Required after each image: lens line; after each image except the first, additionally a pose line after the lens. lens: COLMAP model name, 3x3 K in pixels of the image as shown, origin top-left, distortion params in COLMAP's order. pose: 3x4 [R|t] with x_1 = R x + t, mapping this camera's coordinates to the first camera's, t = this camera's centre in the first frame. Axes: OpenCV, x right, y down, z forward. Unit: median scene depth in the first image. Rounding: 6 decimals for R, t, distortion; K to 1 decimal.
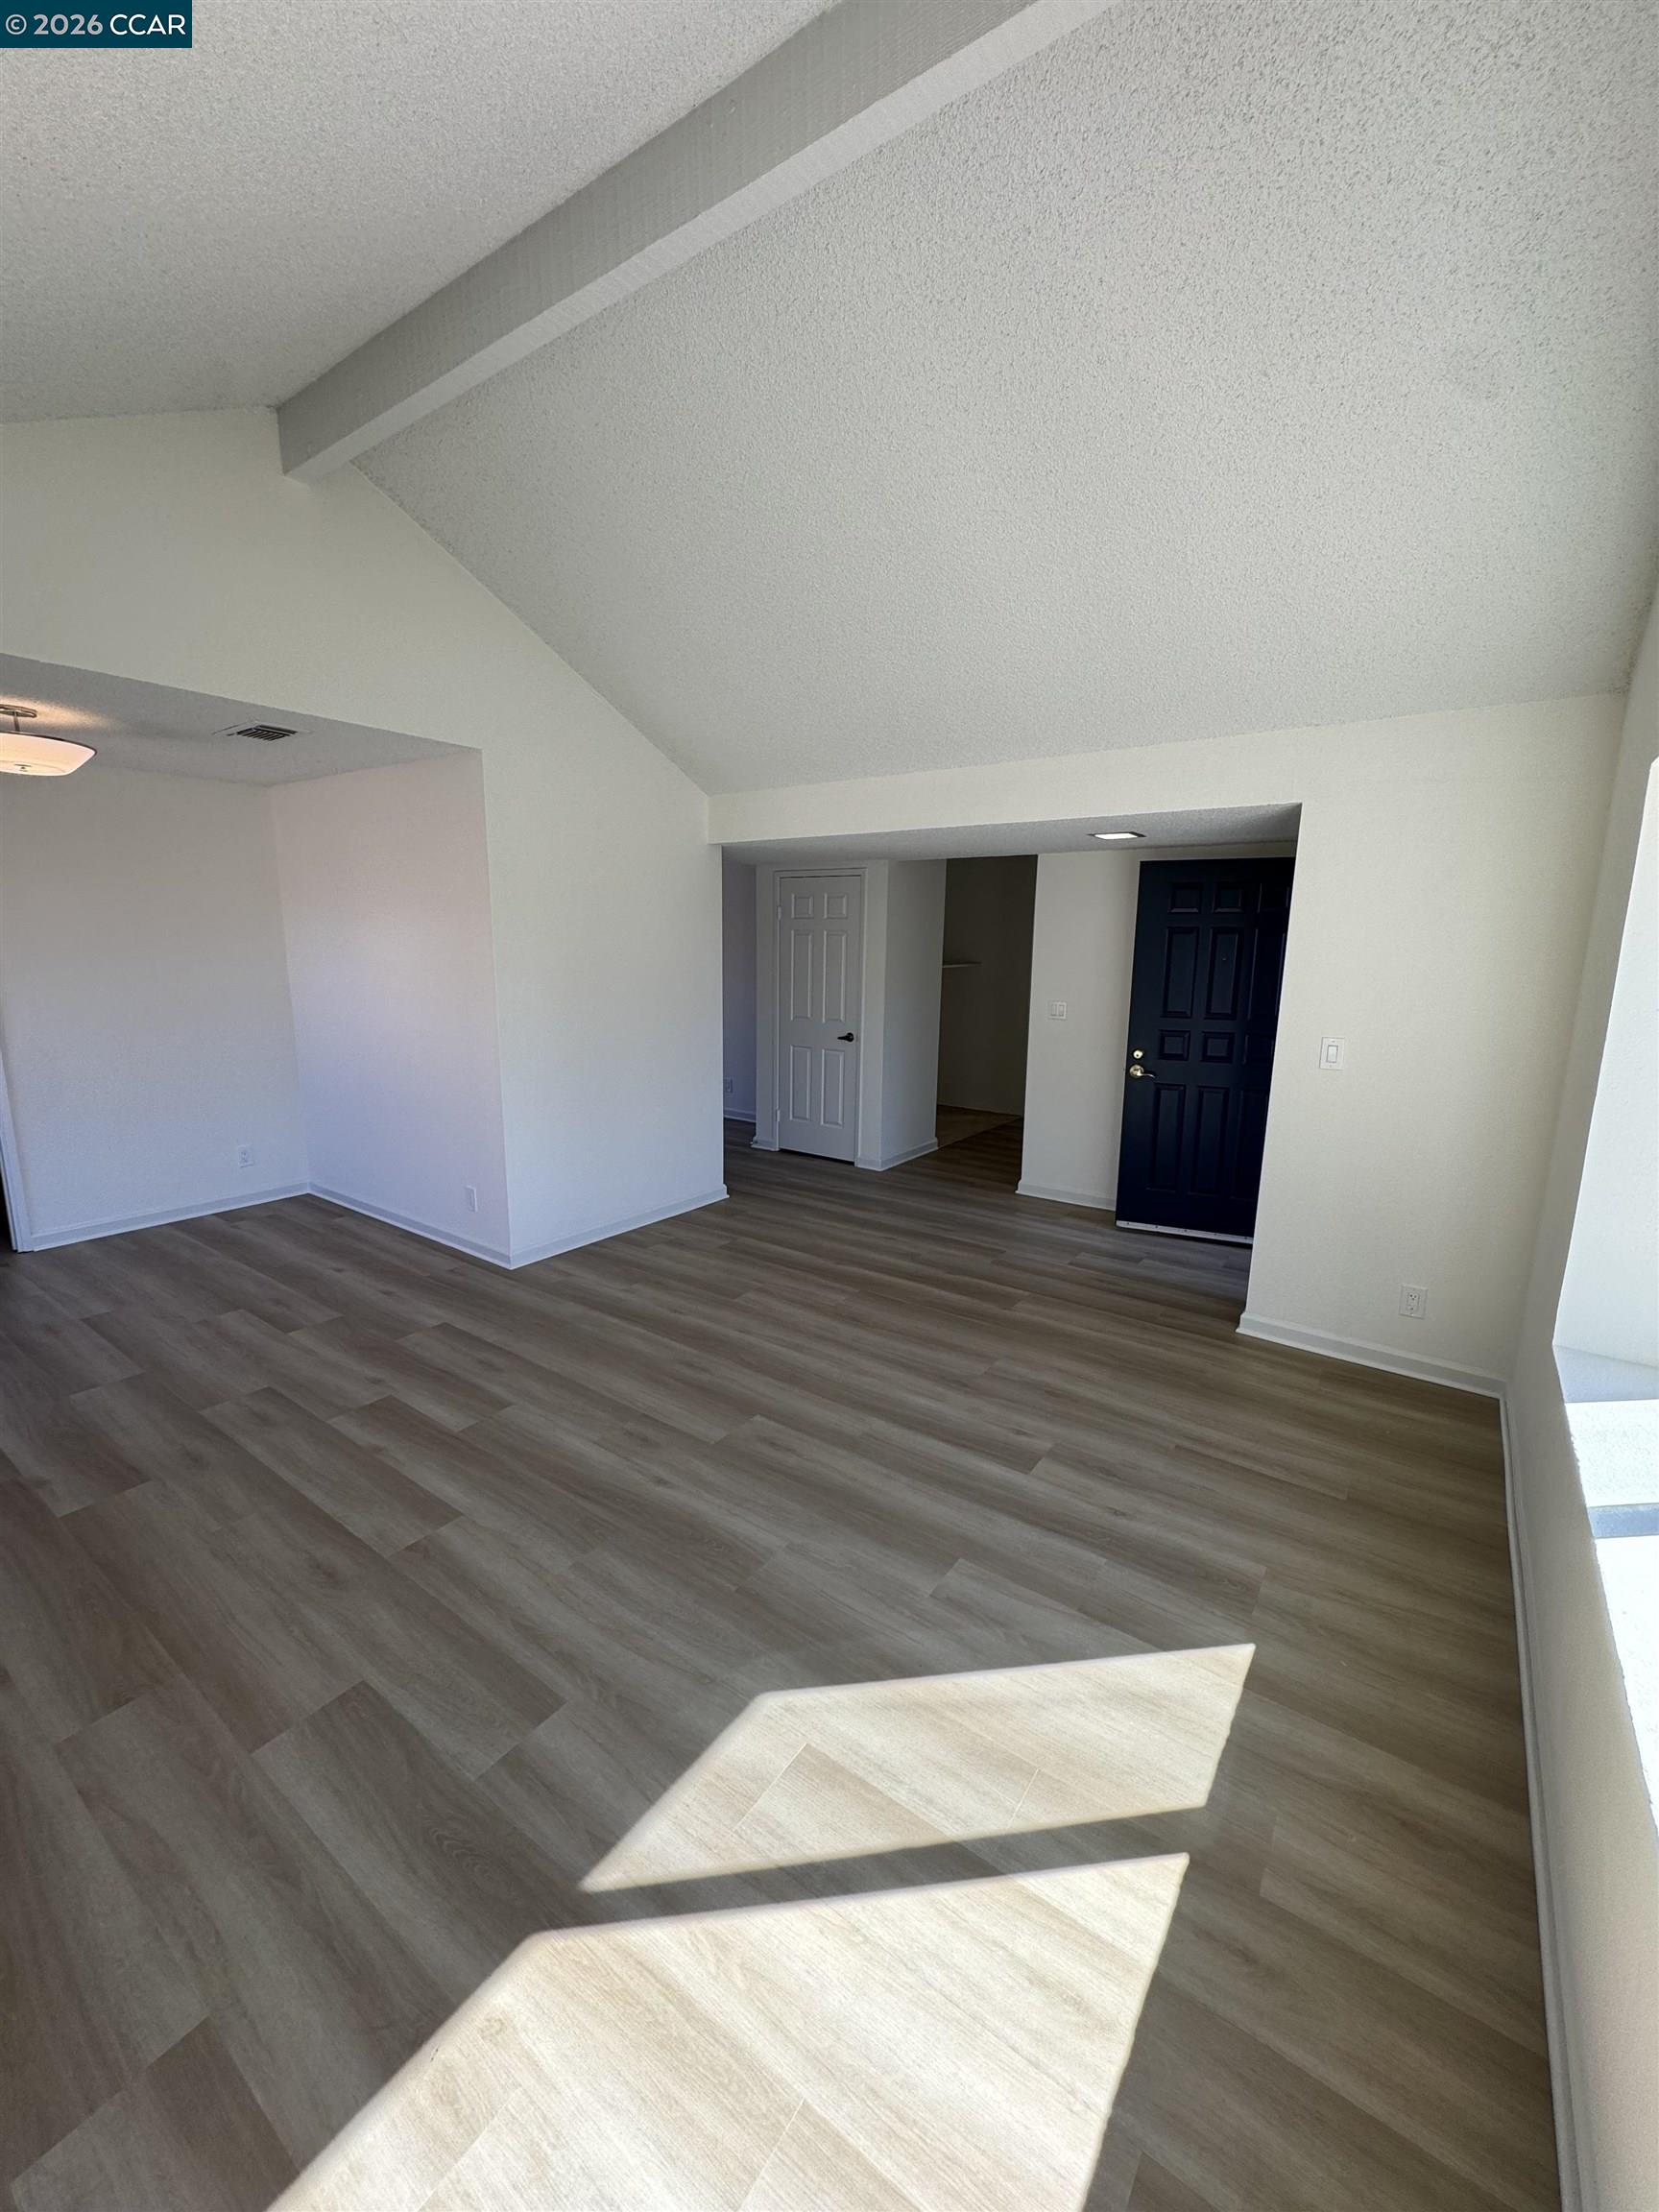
lens RADIAL K [[883.4, 0, 831.6], [0, 883.4, 1107.1], [0, 0, 1]] dist [-0.001328, 0.000417]
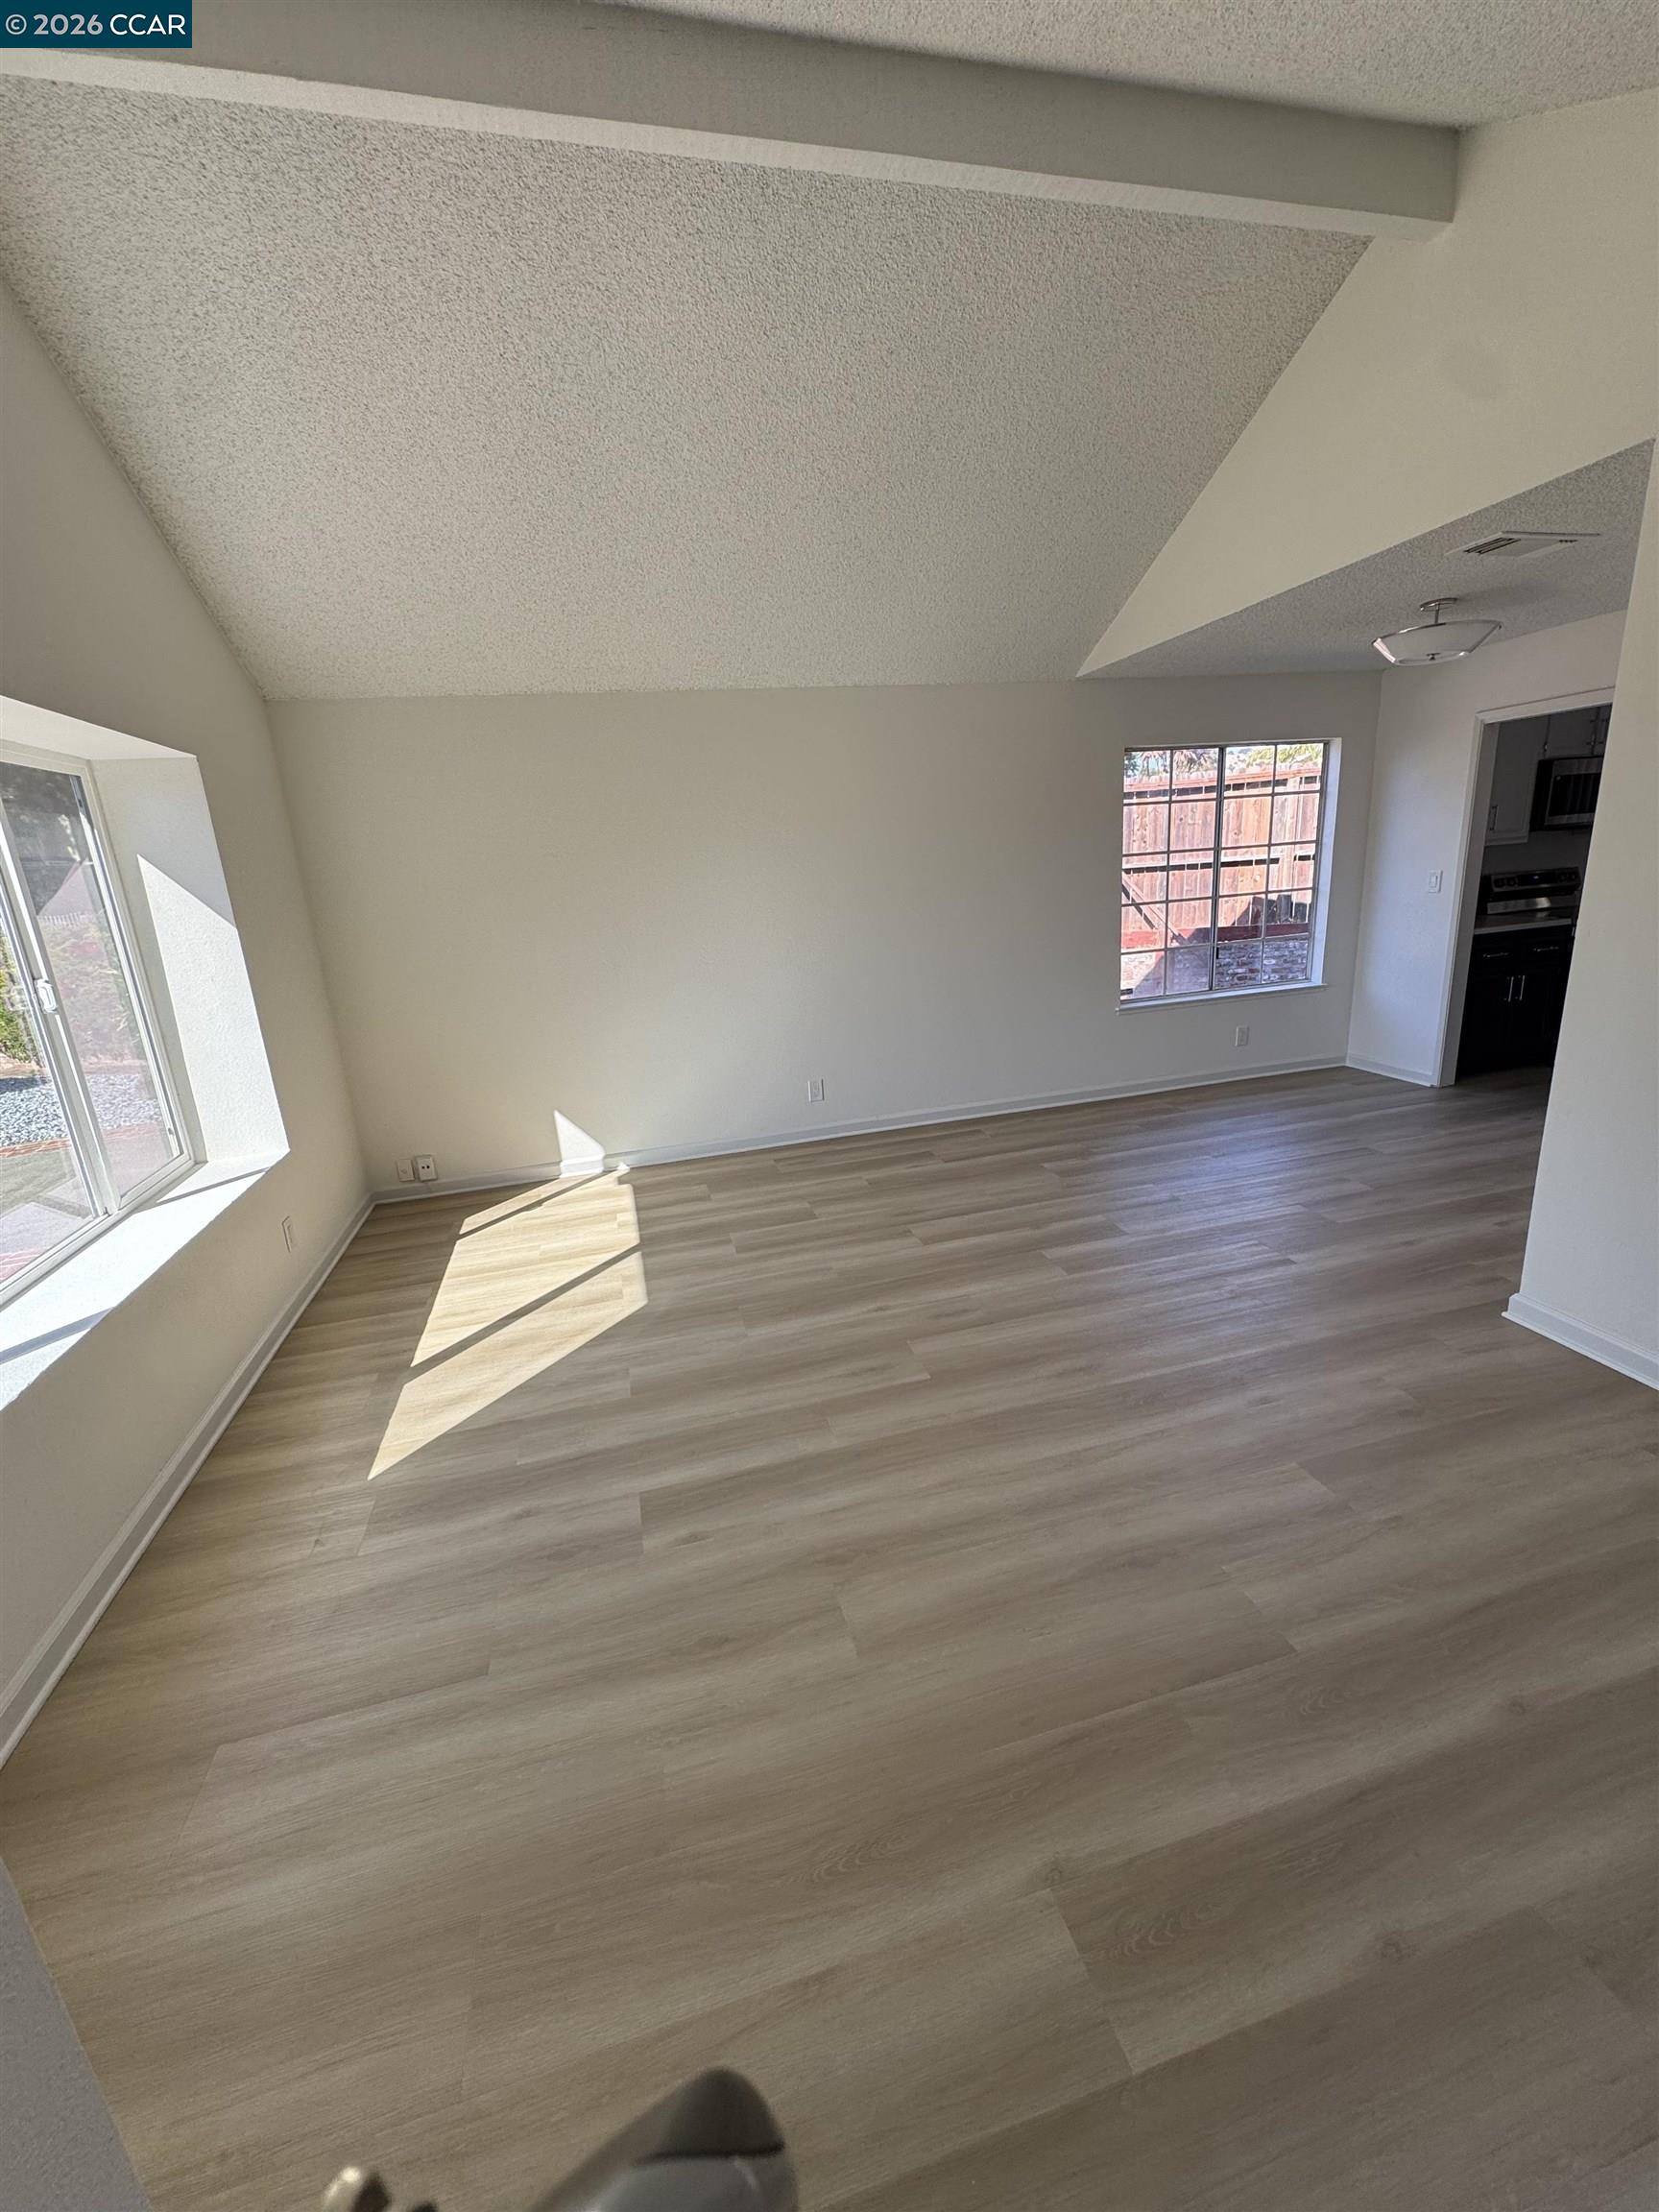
lens RADIAL K [[883.4, 0, 831.6], [0, 883.4, 1107.1], [0, 0, 1]] dist [-0.001328, 0.000417]
pose [[-0.640306, 0.230055, -0.732860, 0.582745], [-0.087909, 0.925878, 0.367453, -0.227456], [0.763073, 0.299708, -0.572621, 1.384493]]
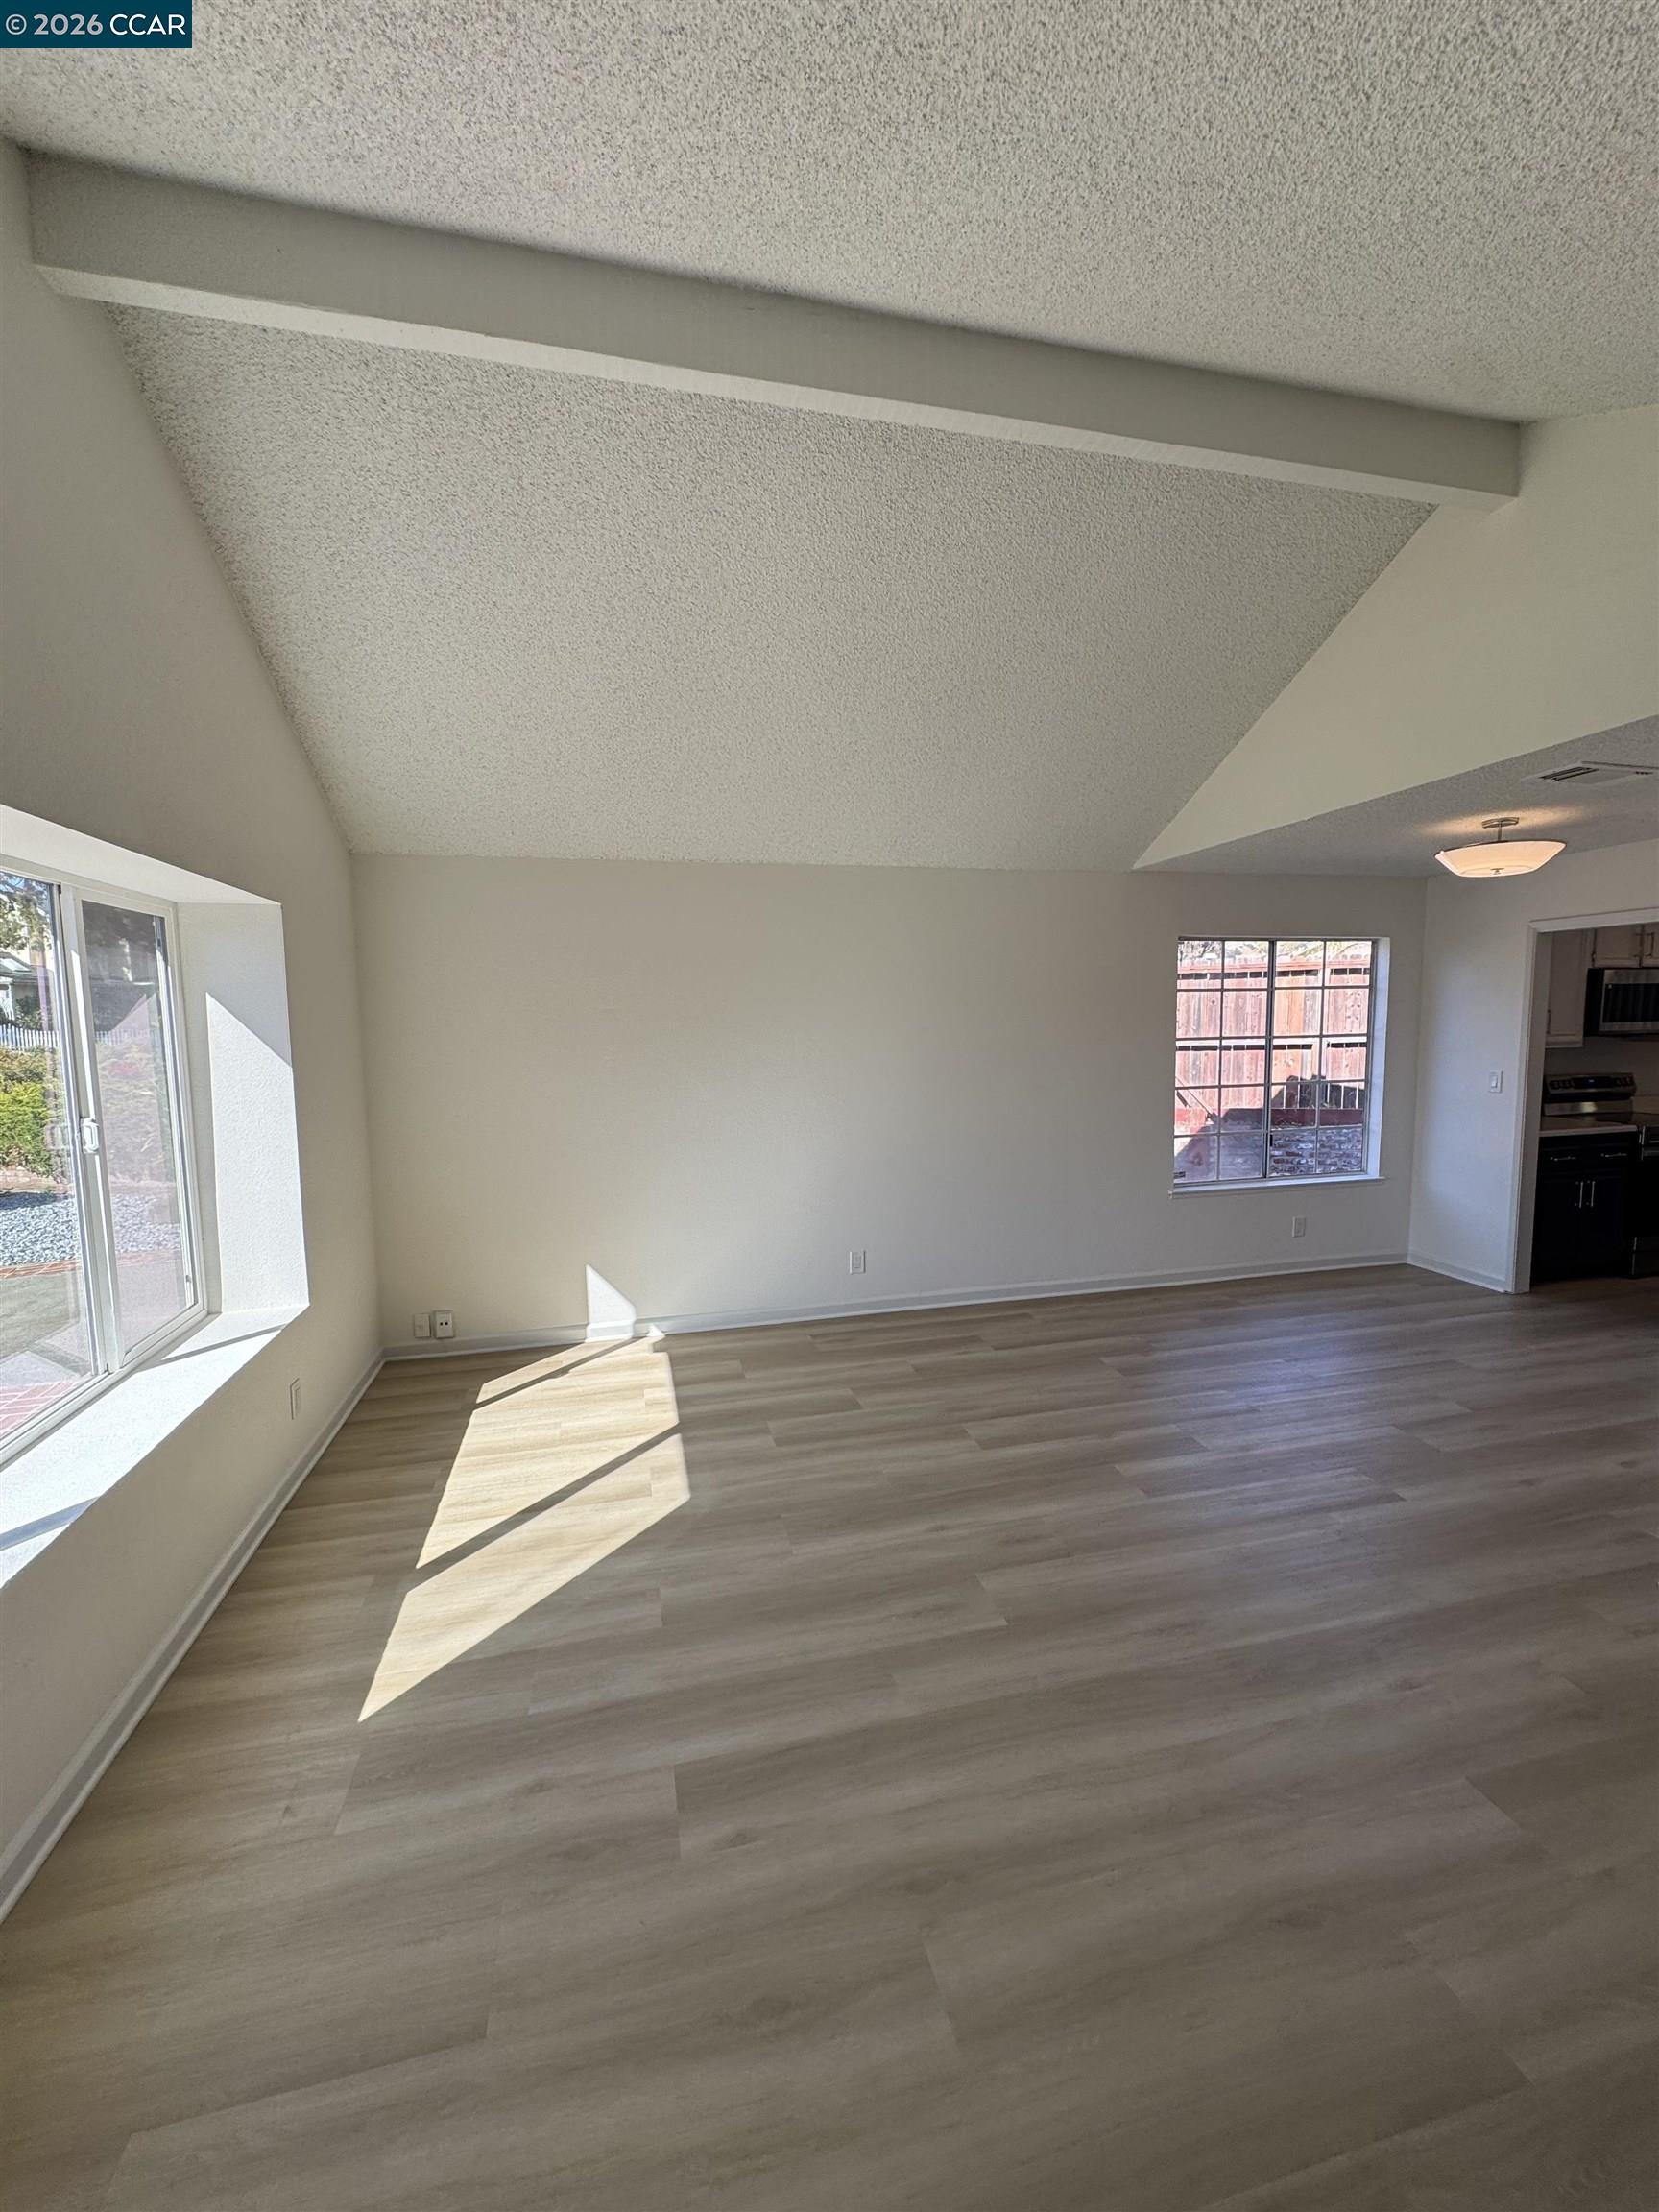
lens RADIAL K [[883.4, 0, 831.6], [0, 883.4, 1107.1], [0, 0, 1]] dist [-0.001328, 0.000417]
pose [[-0.655905, 0.068032, -0.751771, 0.580647], [-0.136611, 0.968786, 0.206861, -0.234880], [0.742378, 0.238382, -0.626138, 1.291988]]
